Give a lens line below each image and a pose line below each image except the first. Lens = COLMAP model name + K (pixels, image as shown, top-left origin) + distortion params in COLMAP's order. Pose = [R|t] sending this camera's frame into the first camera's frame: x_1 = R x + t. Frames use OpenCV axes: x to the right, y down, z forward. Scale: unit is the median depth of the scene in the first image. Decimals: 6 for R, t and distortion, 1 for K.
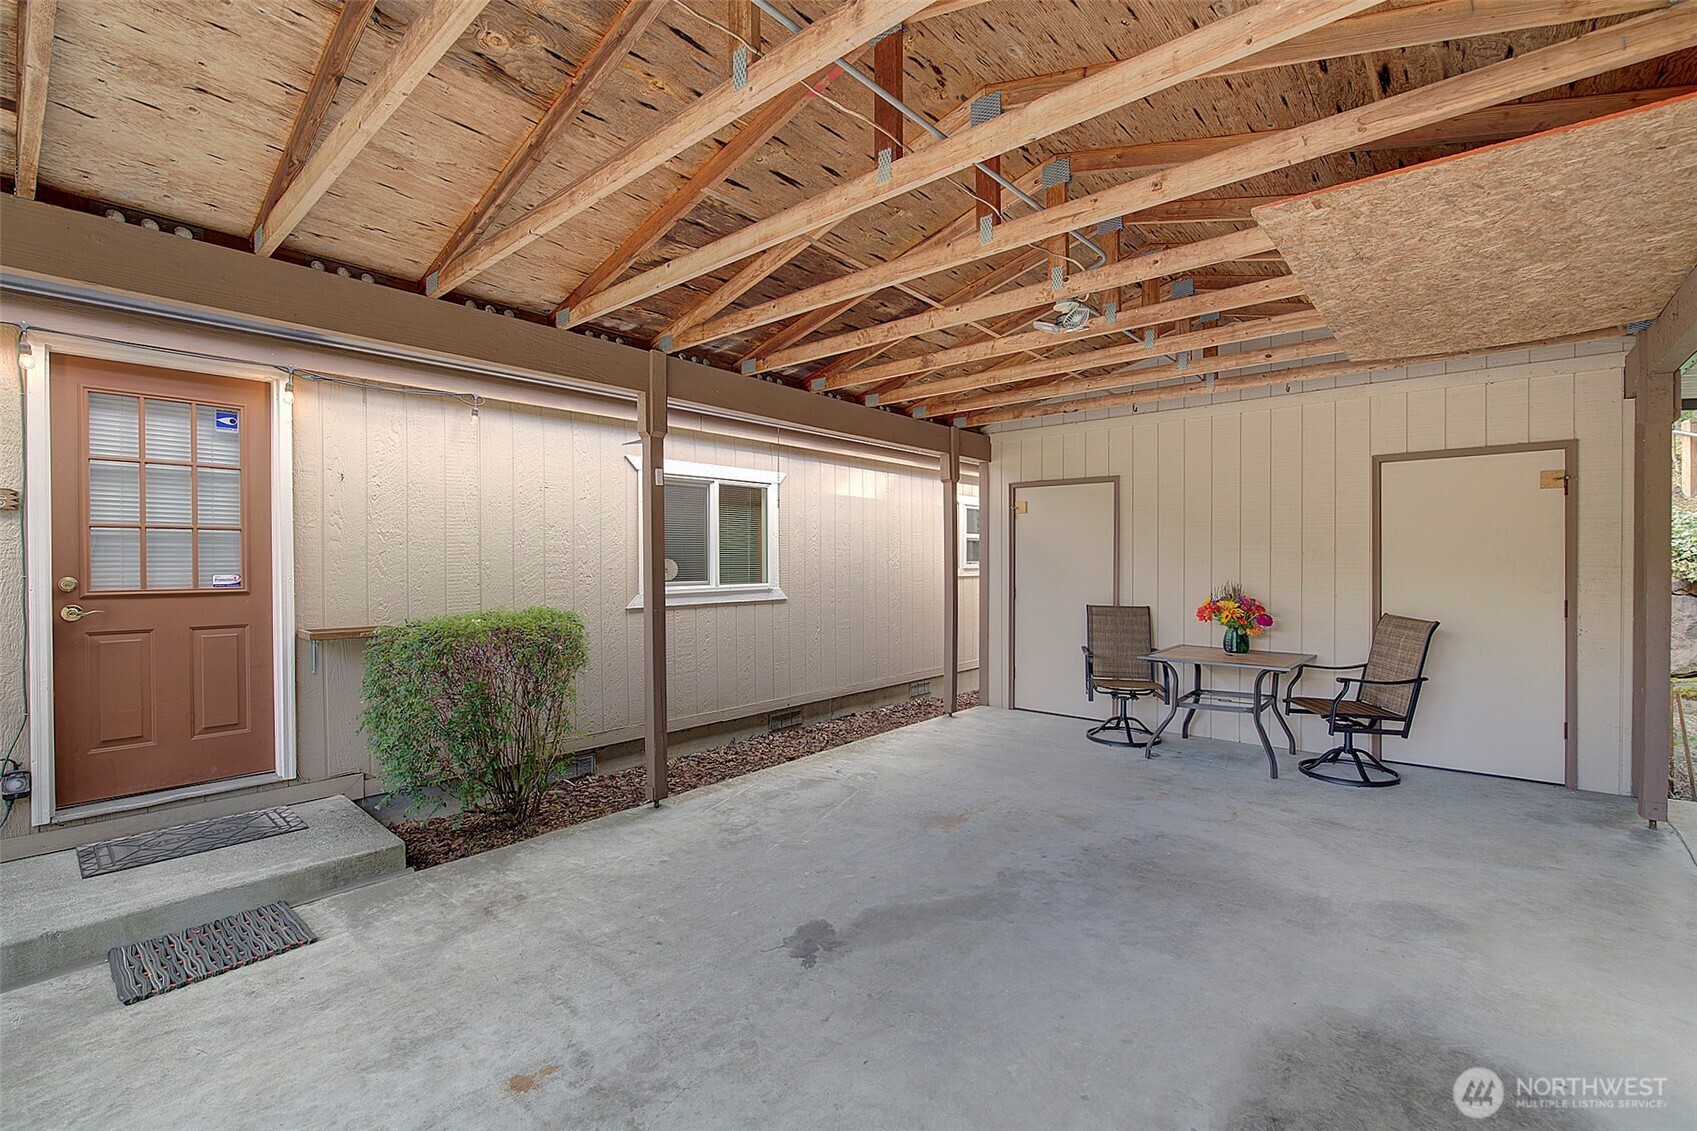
lens RADIAL K [[729.2, 0, 854.5], [0, 729.2, 569.2], [0, 0, 1]] dist [-0.003986, -0.000596]
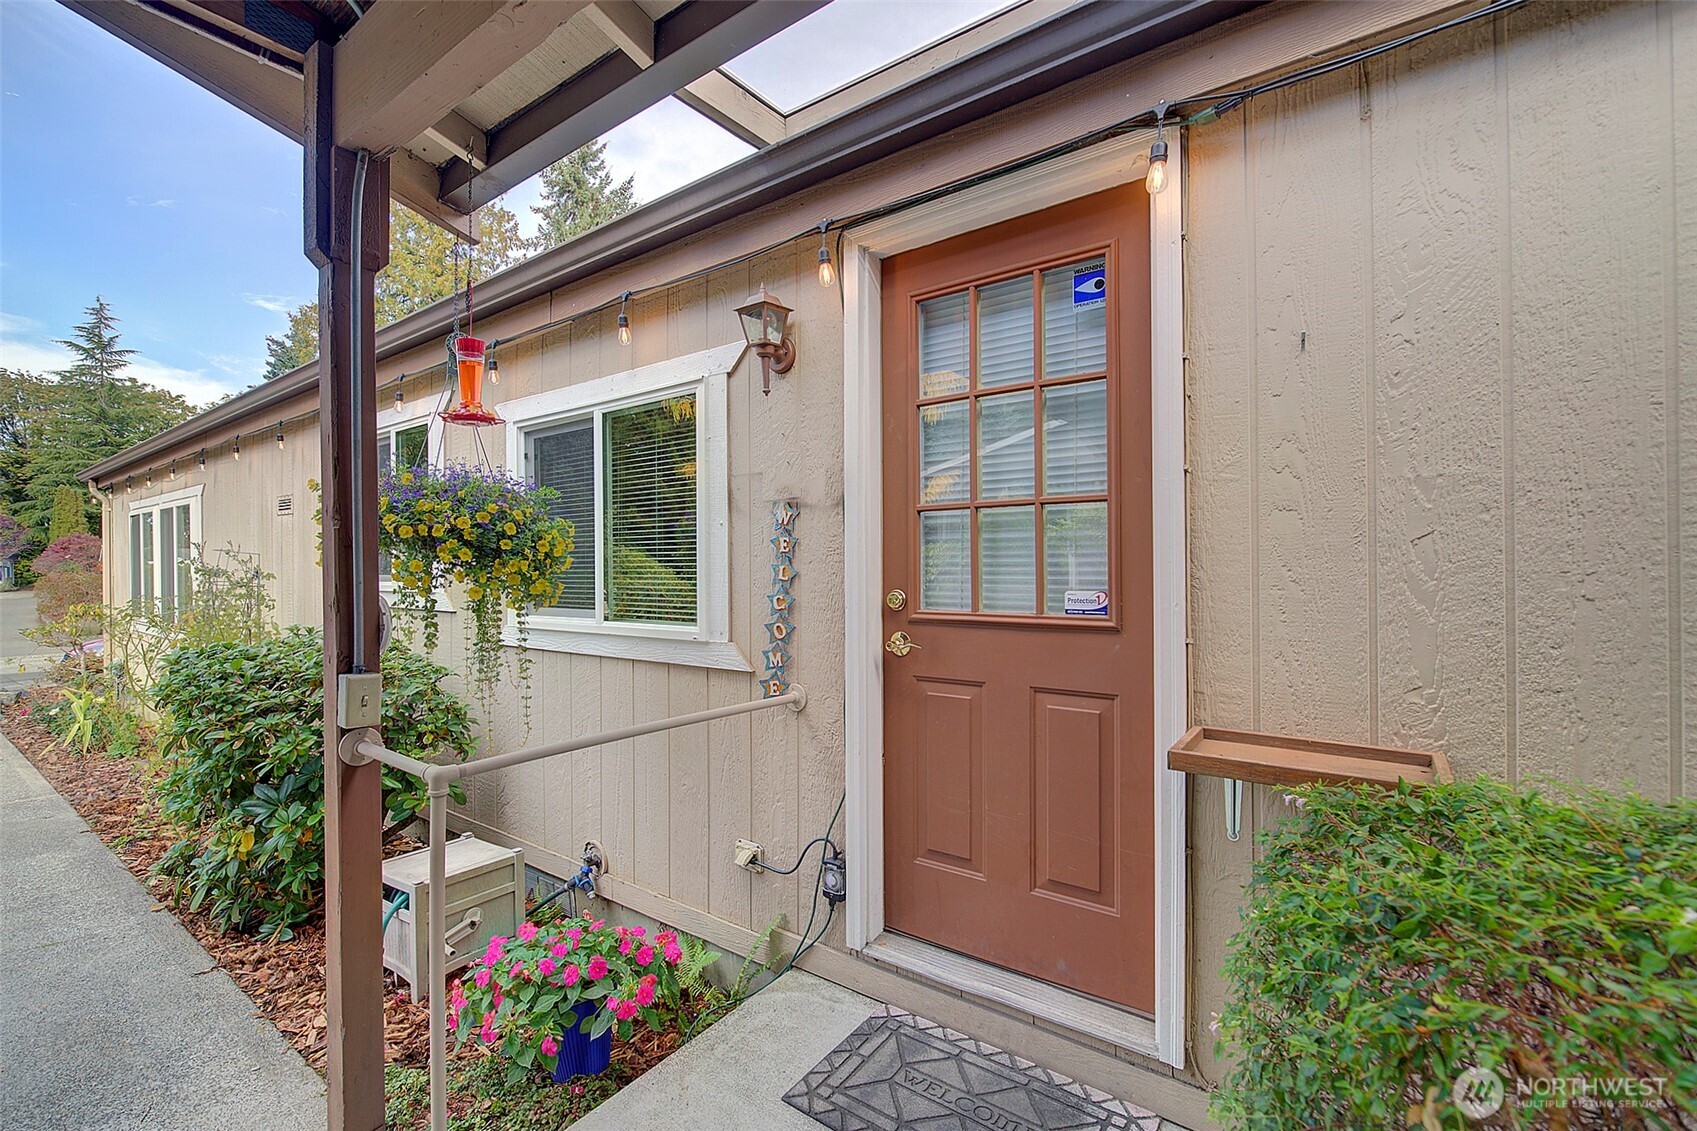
lens RADIAL K [[729.2, 0, 854.5], [0, 729.2, 569.2], [0, 0, 1]] dist [-0.003986, -0.000596]
pose [[0.066674, 0.009218, -0.997732, -0.383312], [-0.002050, 0.999956, 0.009102, -0.012429], [0.997773, 0.001439, 0.066690, 0.837726]]
